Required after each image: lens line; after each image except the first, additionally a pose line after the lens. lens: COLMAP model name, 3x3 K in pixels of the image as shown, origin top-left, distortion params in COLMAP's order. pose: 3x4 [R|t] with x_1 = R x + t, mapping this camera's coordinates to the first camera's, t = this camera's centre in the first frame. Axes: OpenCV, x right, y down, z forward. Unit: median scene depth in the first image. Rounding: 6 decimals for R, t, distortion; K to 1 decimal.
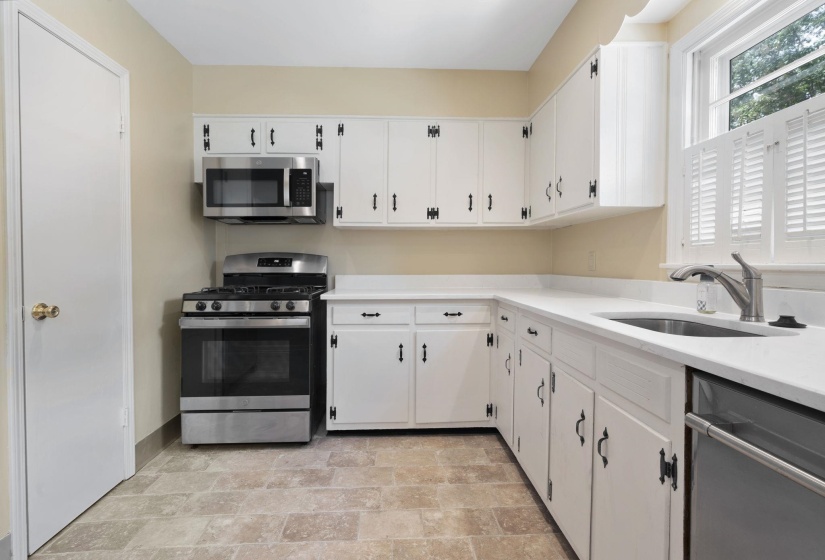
lens RADIAL K [[371.0, 0, 404.4], [0, 371.0, 269.6], [0, 0, 1]] dist [-0.004055, 0.000269]
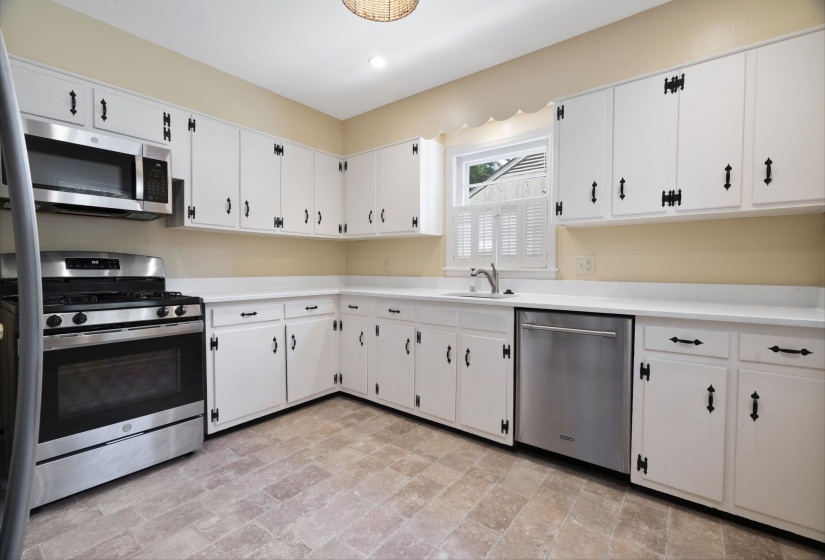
lens RADIAL K [[373.1, 0, 399.4], [0, 373.1, 279.3], [0, 0, 1]] dist [0.001400, 0.000472]
pose [[0.661010, -0.019309, 0.750129, -0.637938], [0.006005, 0.999773, 0.020443, 0.001610], [-0.750353, -0.009008, 0.660976, -0.039935]]
